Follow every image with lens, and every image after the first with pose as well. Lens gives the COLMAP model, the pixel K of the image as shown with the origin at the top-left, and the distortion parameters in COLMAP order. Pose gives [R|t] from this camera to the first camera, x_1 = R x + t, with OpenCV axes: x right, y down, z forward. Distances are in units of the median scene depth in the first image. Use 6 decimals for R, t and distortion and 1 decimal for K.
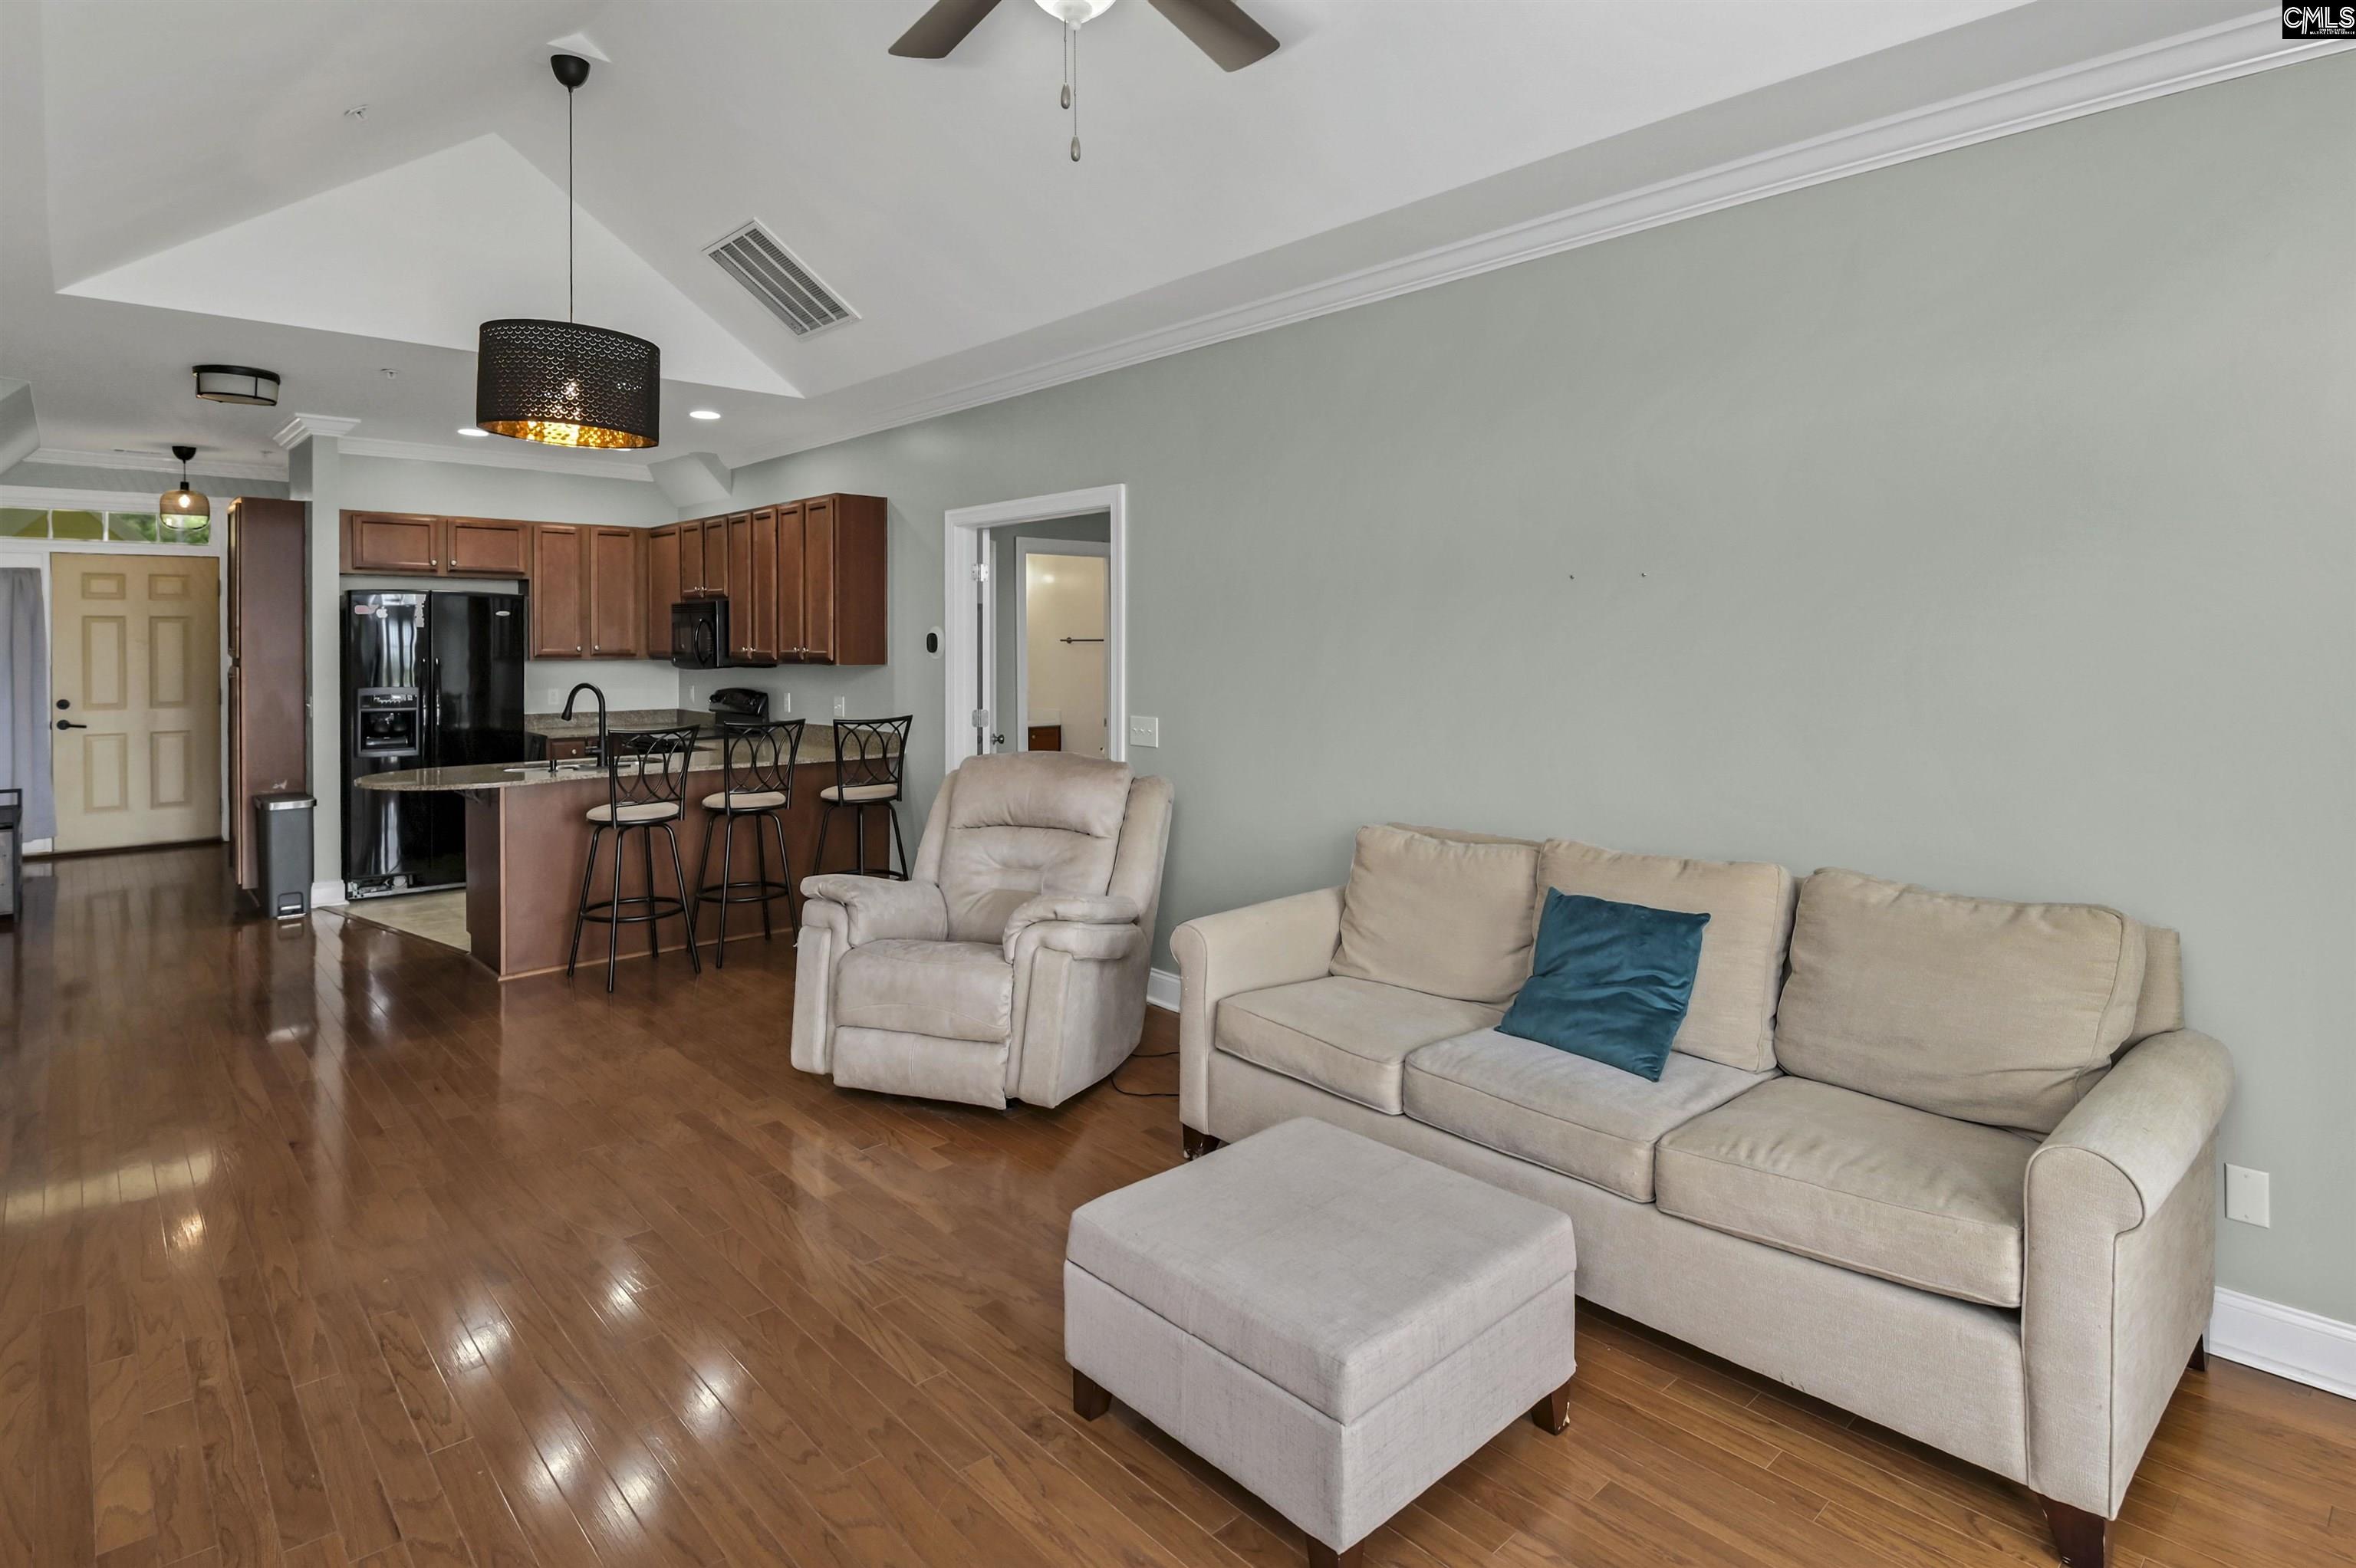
lens RADIAL K [[1230.3, 0, 1157.4], [0, 1230.3, 654.1], [0, 0, 1]] dist [0.000990, -0.002401]
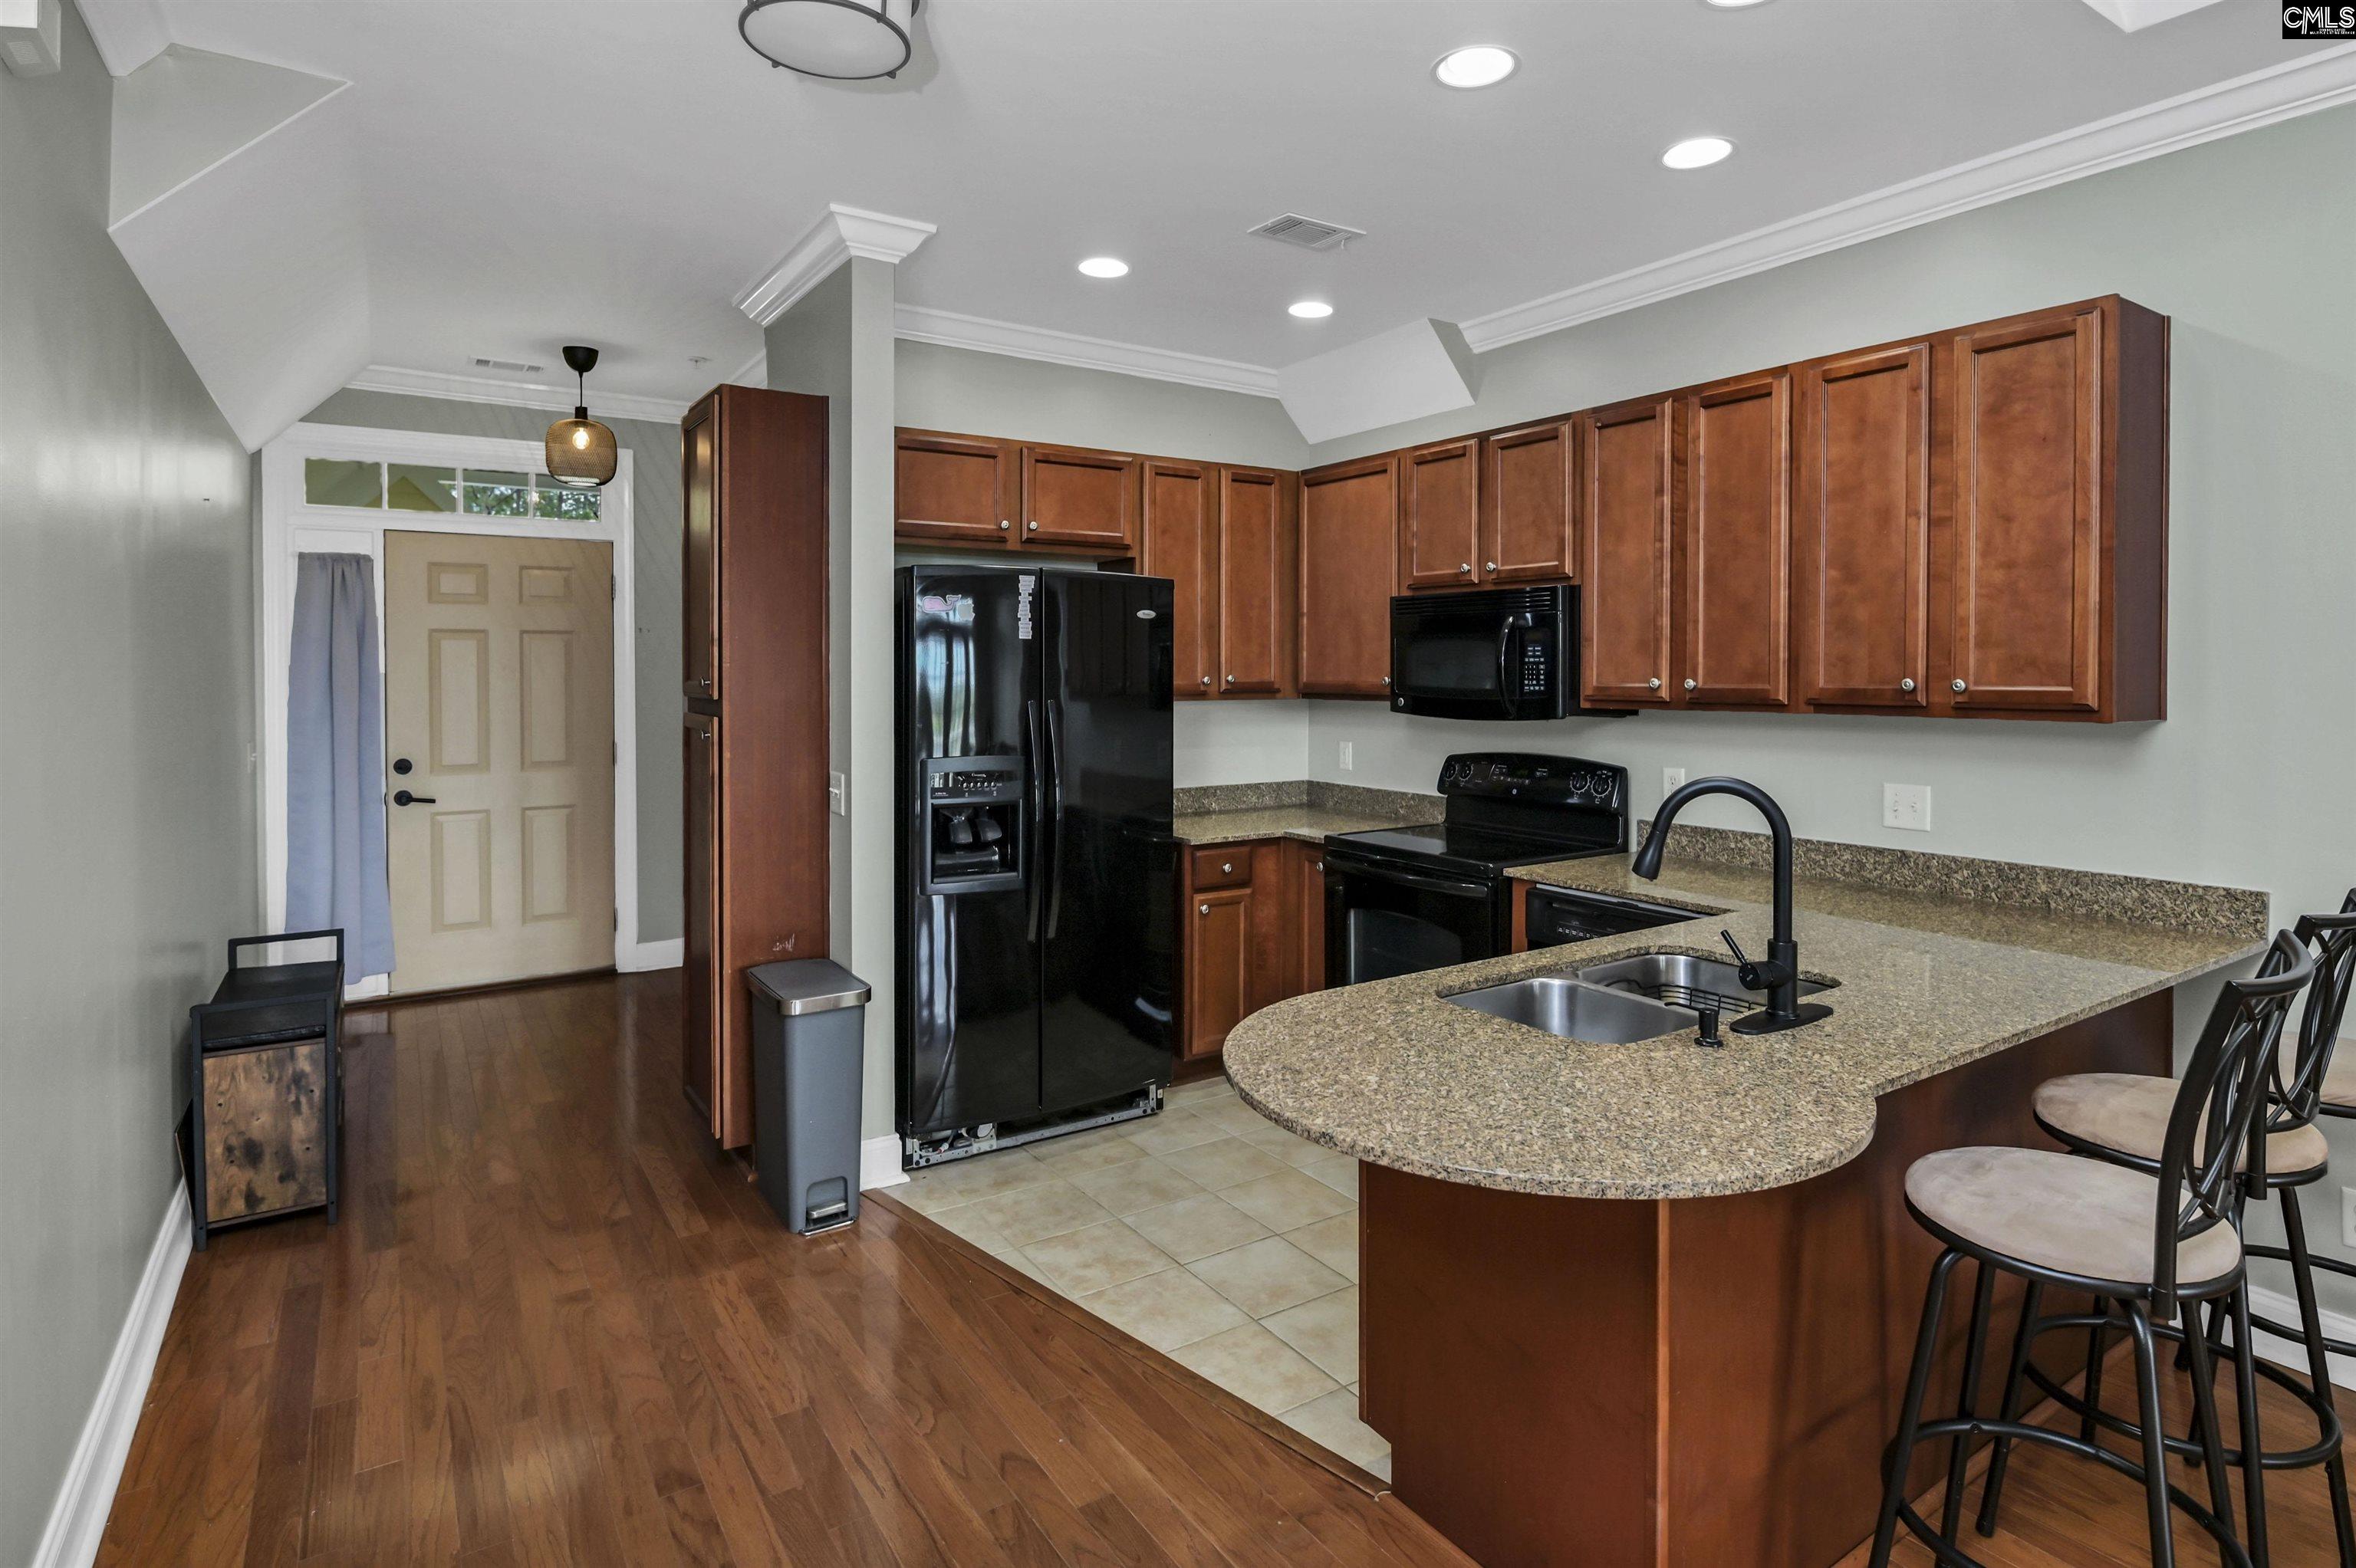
lens RADIAL K [[1196.6, 0, 1176.2], [0, 1196.6, 693.3], [0, 0, 1]] dist [-0.001199, -0.001156]
pose [[0.989290, 0.002747, -0.145934, -0.410062], [-0.001741, 0.999974, 0.007020, -0.002427], [0.145950, -0.006691, 0.989269, 0.453195]]
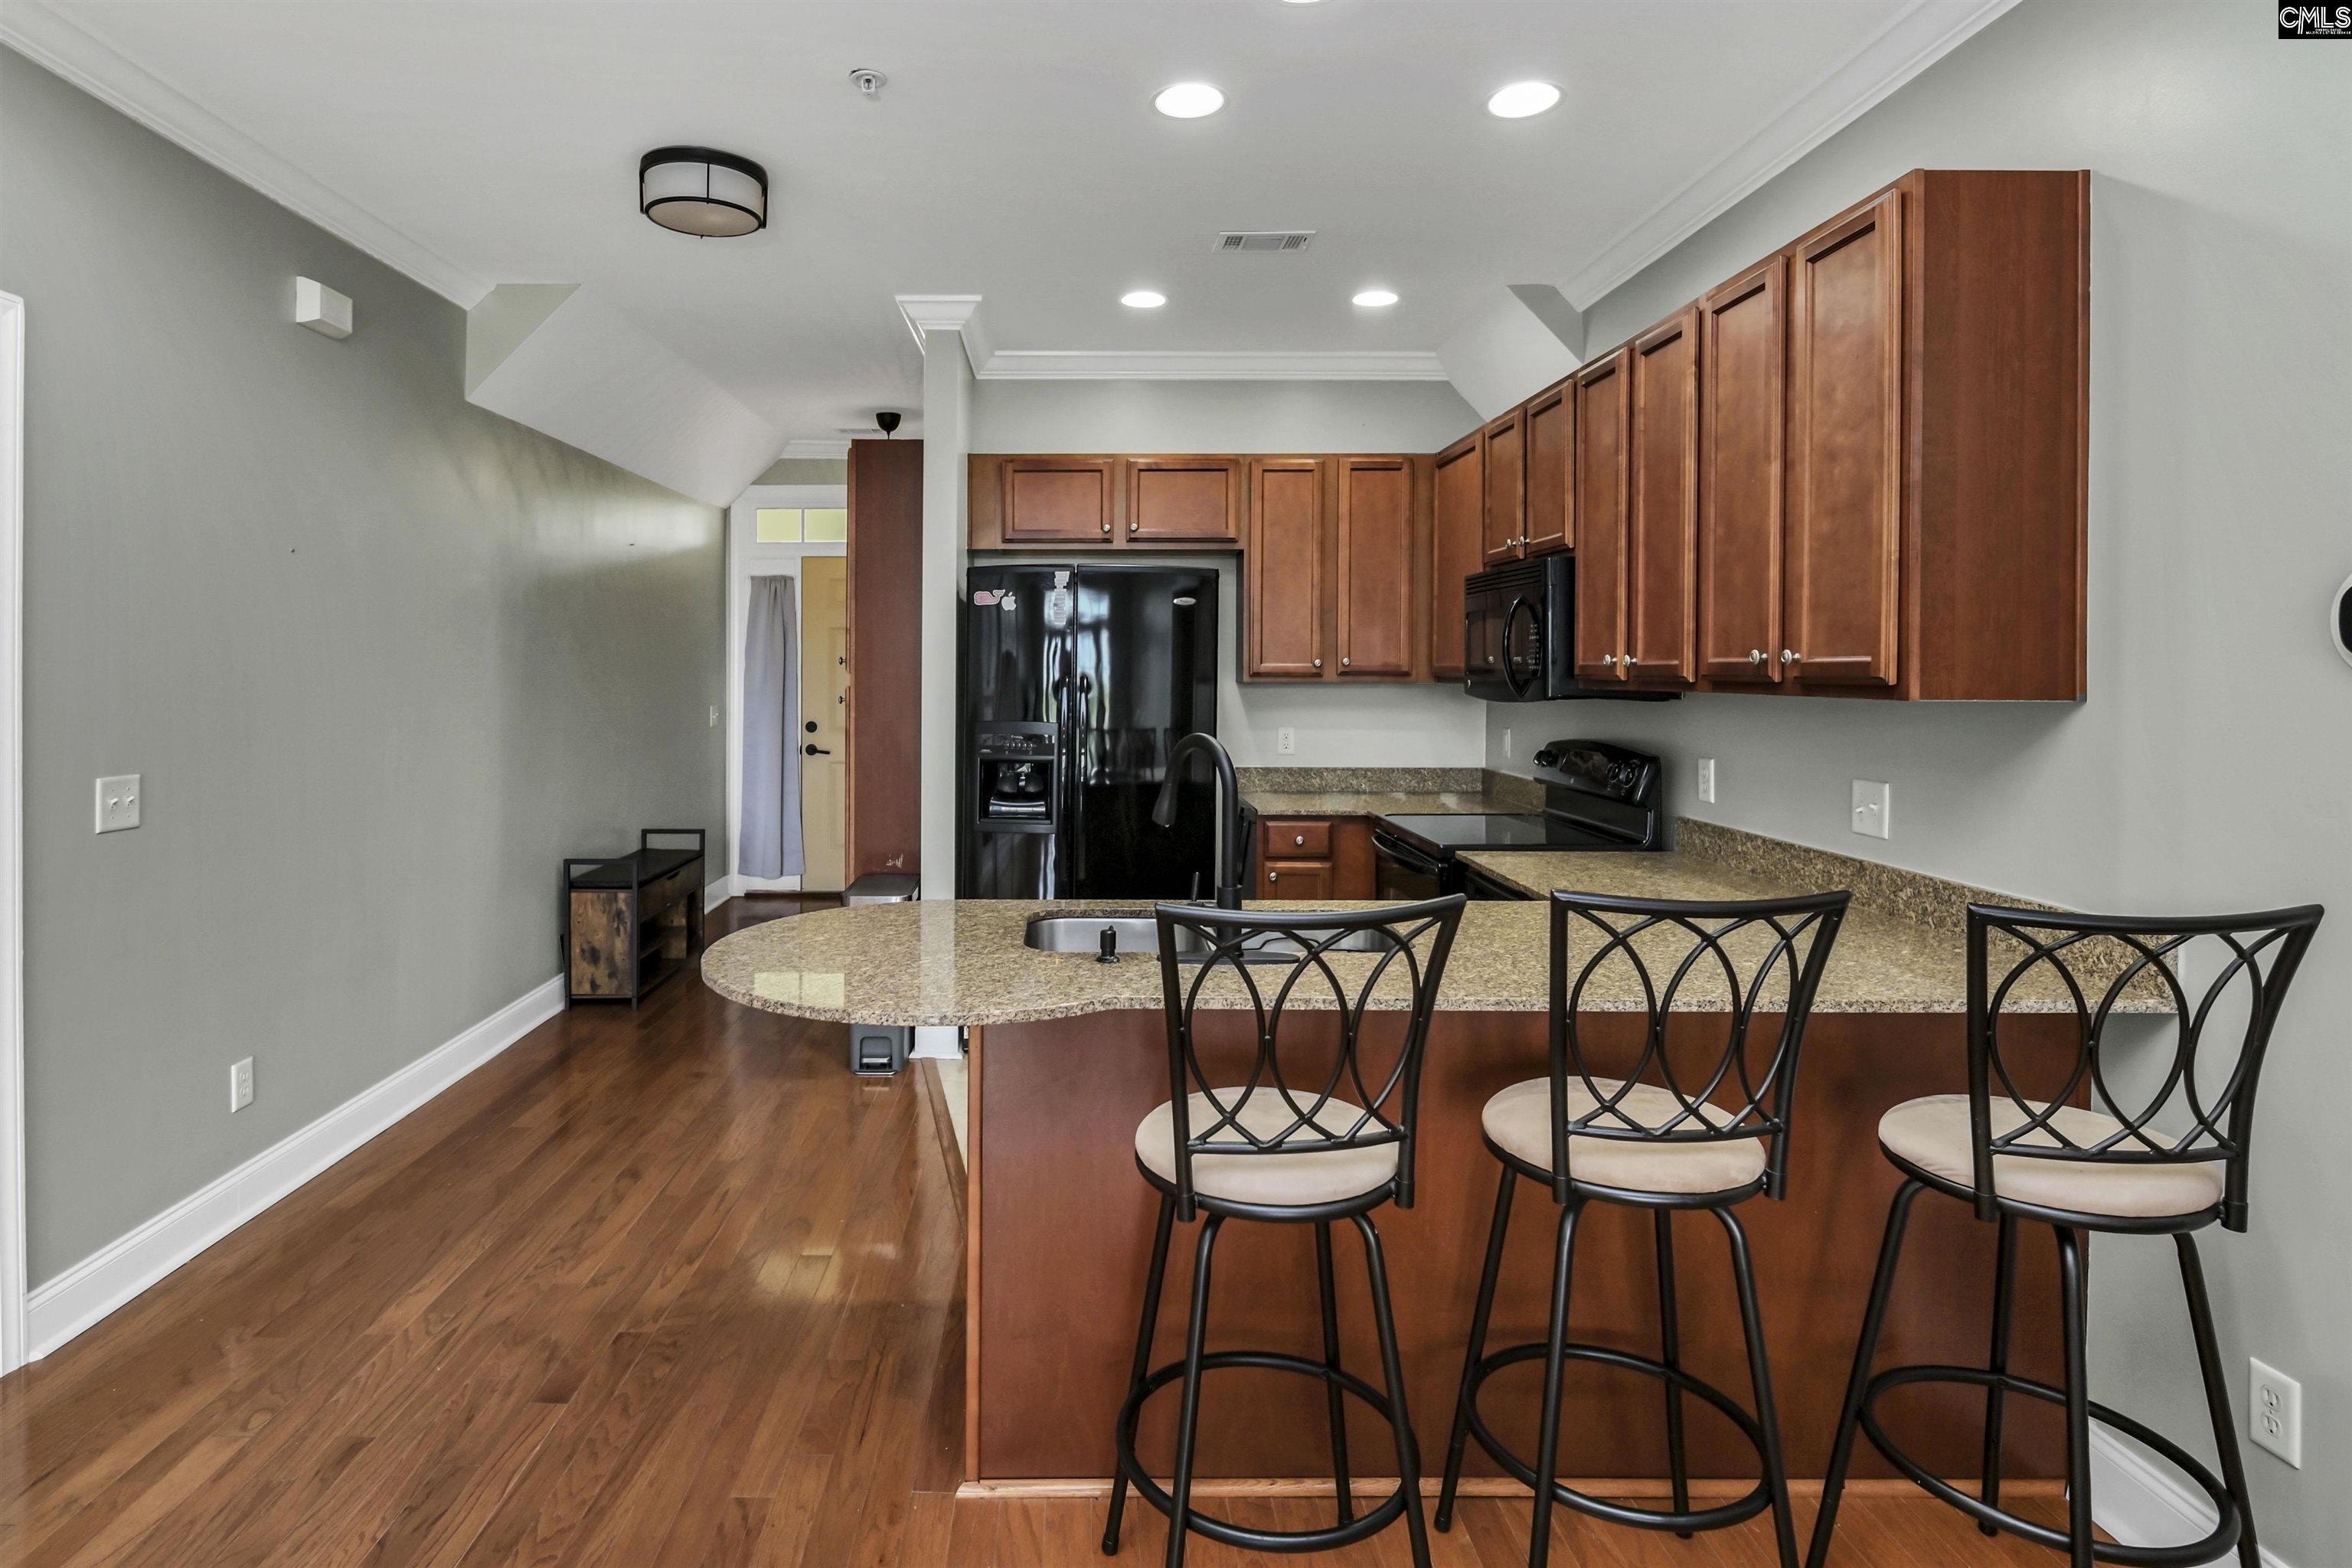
lens RADIAL K [[1198.2, 0, 1088.1], [0, 1198.2, 680.8], [0, 0, 1]] dist [0.000164, -0.000715]
pose [[0.750343, 0.008376, -0.660996, -0.171169], [-0.009655, 0.999952, 0.001711, 0.004357], [0.660979, 0.005098, 0.750387, 0.494552]]
